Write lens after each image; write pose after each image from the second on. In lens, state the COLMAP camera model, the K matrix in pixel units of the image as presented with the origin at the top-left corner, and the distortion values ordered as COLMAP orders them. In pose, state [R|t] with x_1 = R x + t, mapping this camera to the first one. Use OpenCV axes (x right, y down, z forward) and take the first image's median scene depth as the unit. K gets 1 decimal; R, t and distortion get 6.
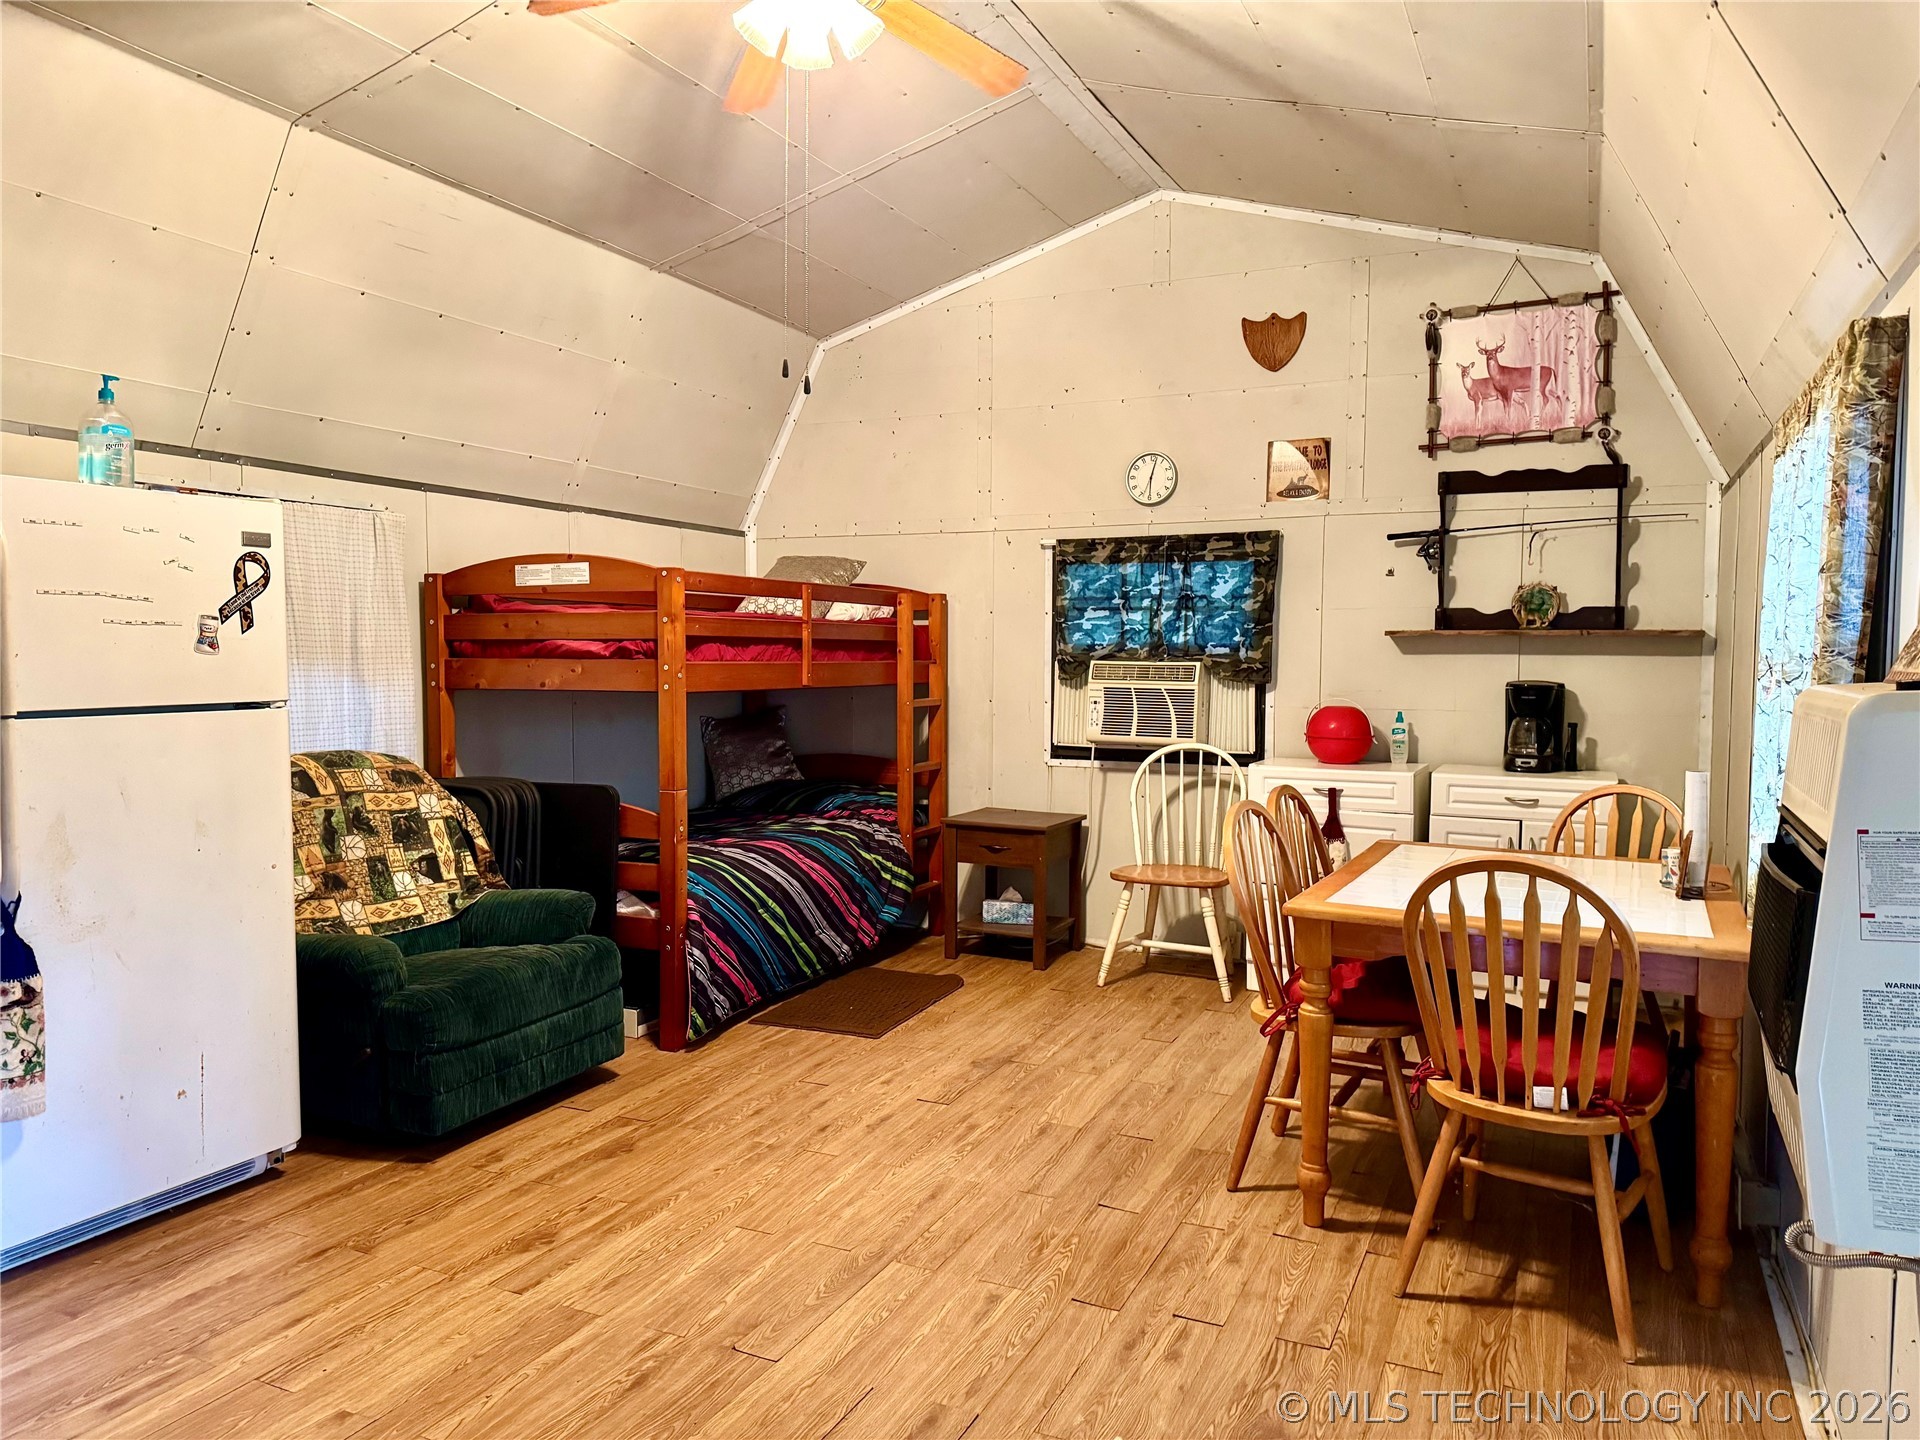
lens RADIAL K [[1341.5, 0, 967.3], [0, 1341.5, 725.4], [0, 0, 1]] dist [0.211327, -0.372471]
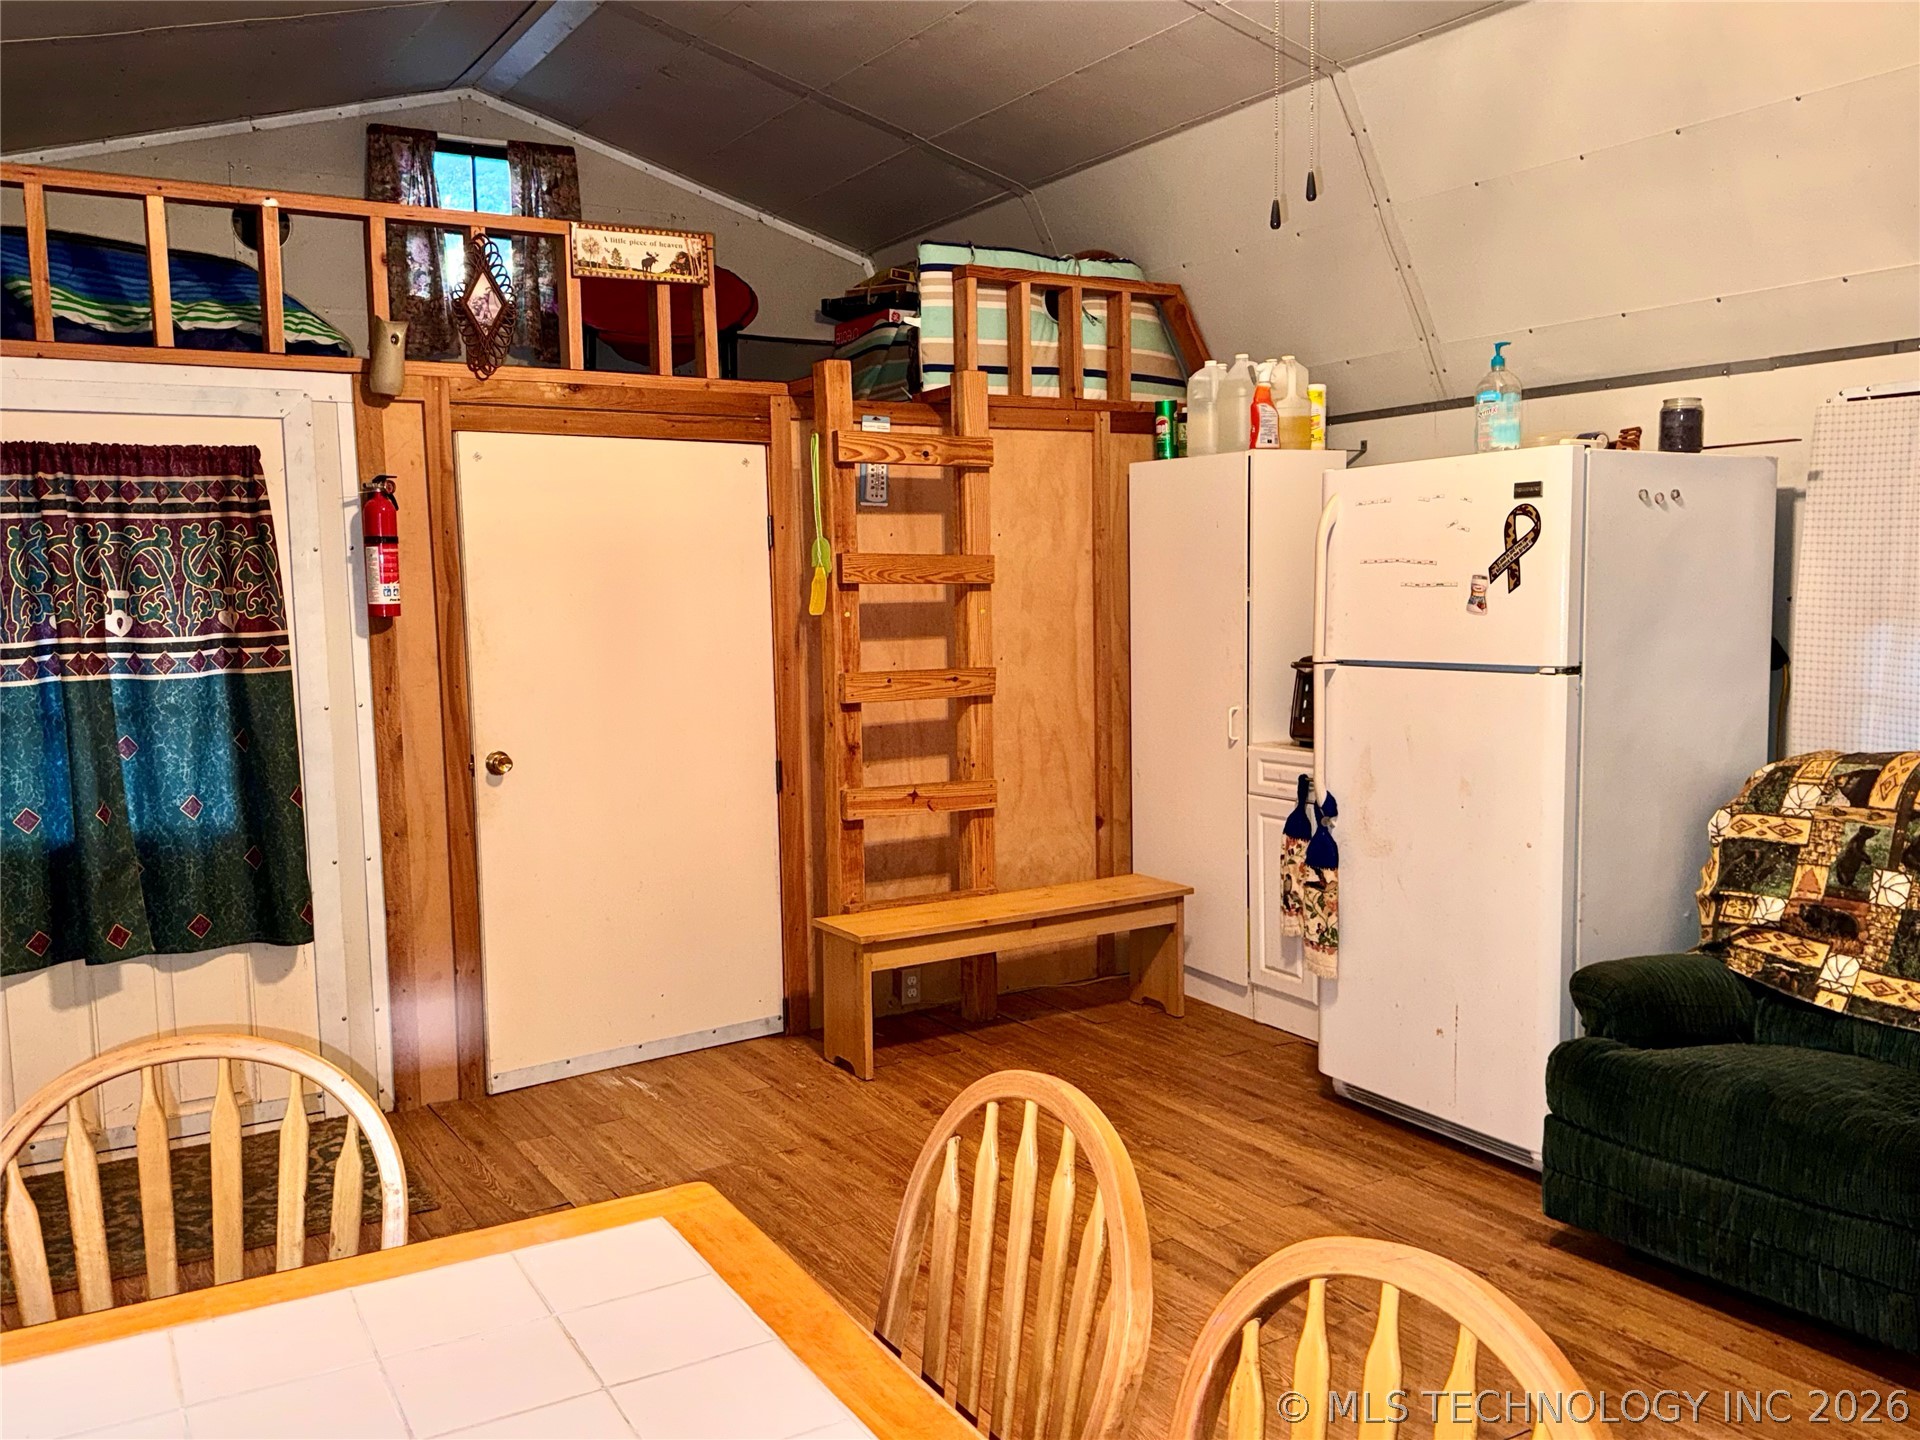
lens RADIAL K [[1595.1, 0, 962.2], [0, 1595.1, 736.9], [0, 0, 1]] dist [0.117152, -0.172389]
pose [[-0.554116, 0.085448, -0.828043, 0.381372], [-0.030492, 0.991967, 0.122768, -0.058085], [0.831881, 0.093276, -0.547059, 0.815040]]
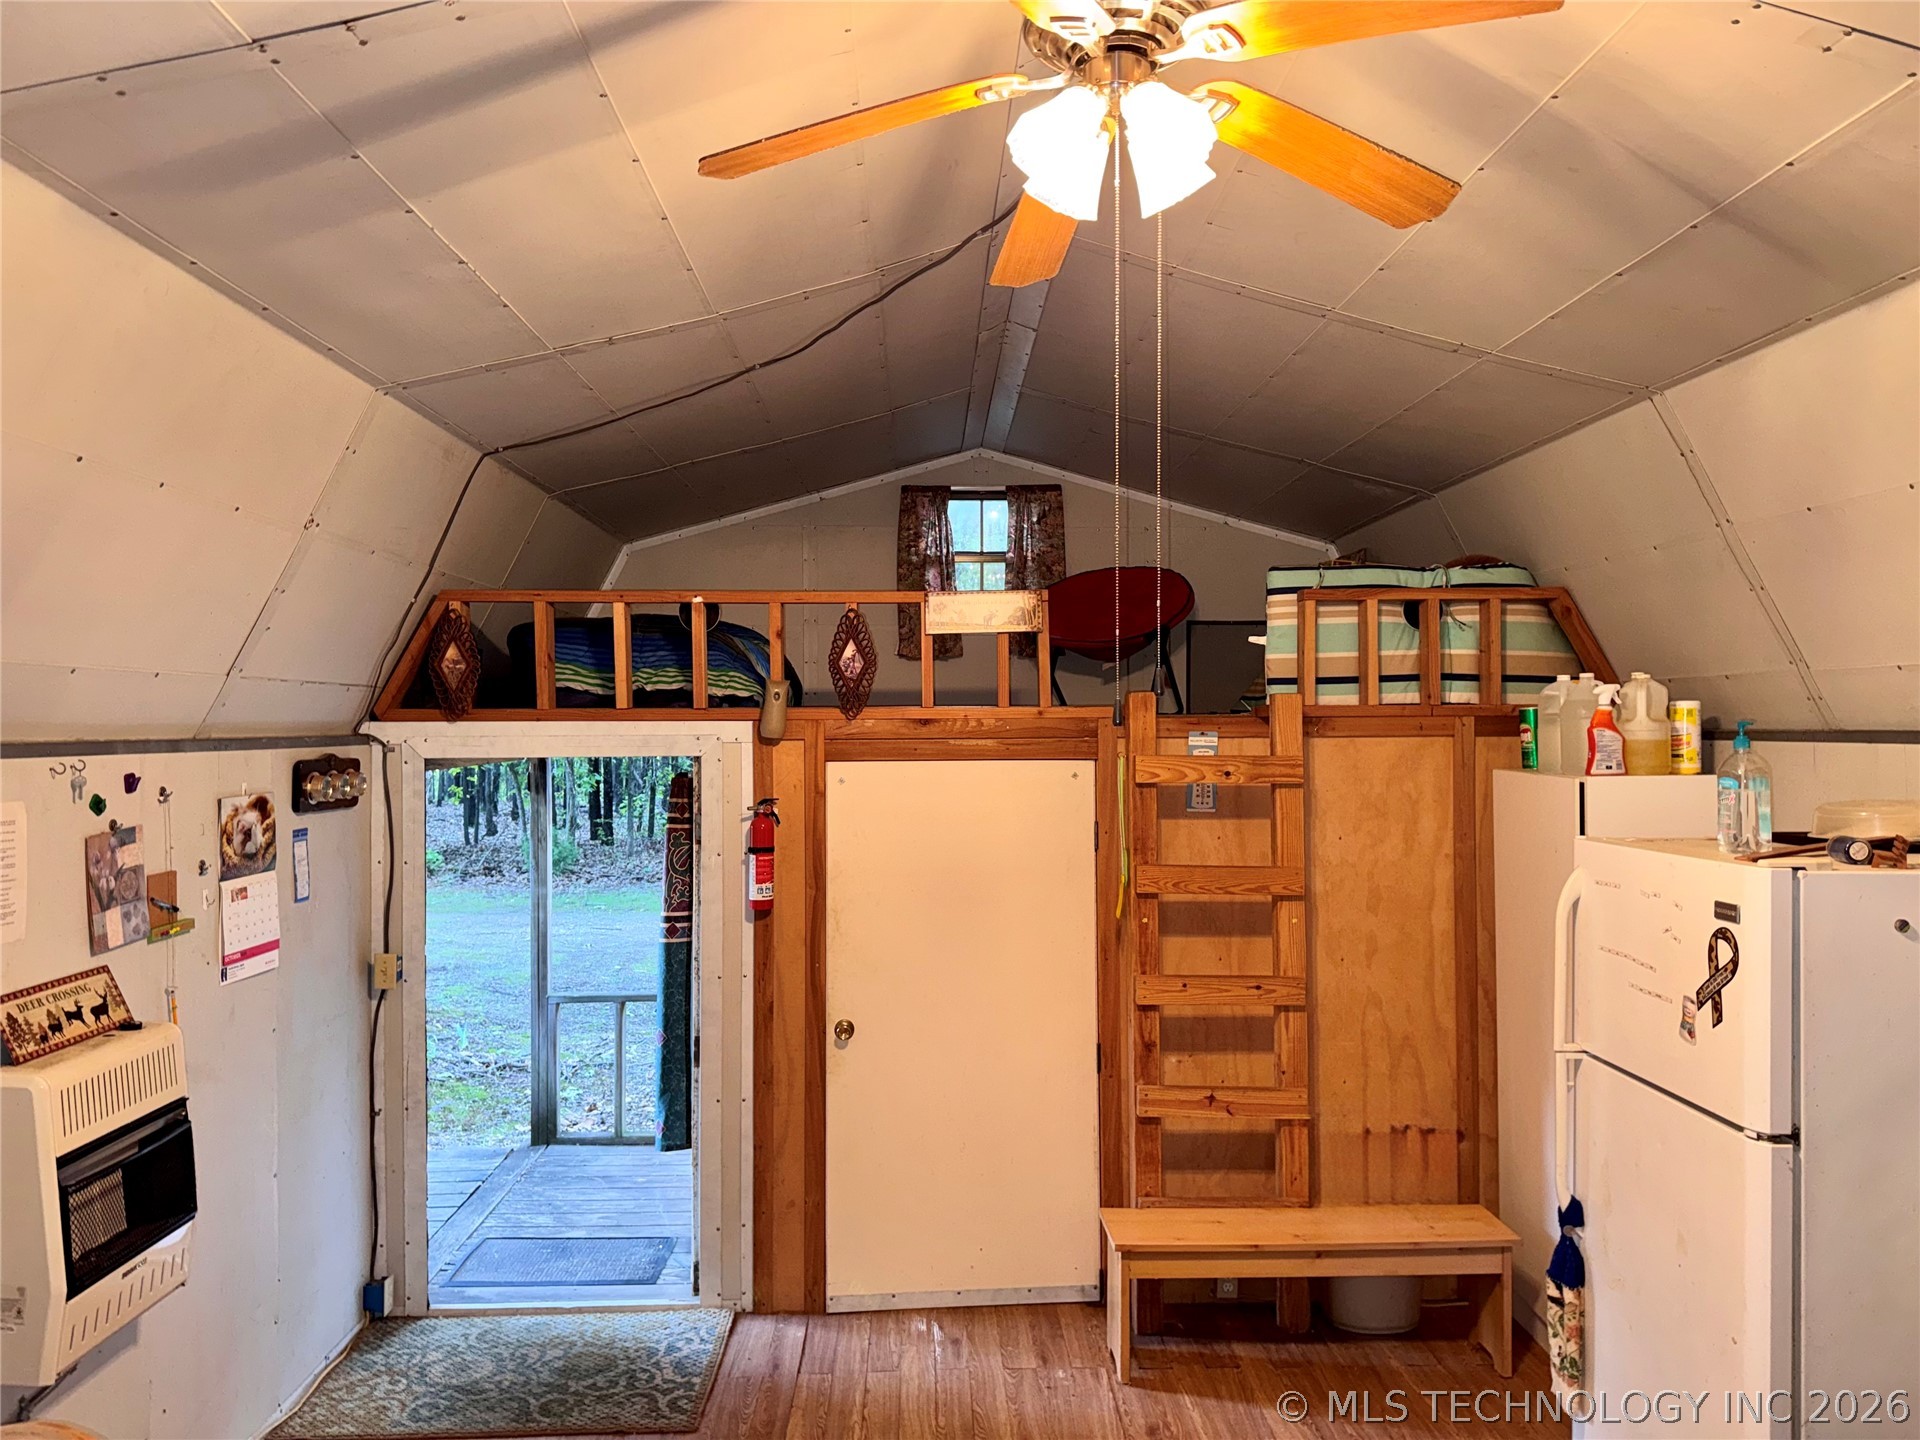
lens RADIAL K [[1341.5, 0, 967.3], [0, 1341.5, 725.4], [0, 0, 1]] dist [0.211327, -0.372471]
pose [[-0.892581, -0.003669, -0.450872, 0.140279], [-0.026213, 0.998698, 0.043768, -0.166029], [0.450124, 0.050885, -0.891515, 0.945084]]
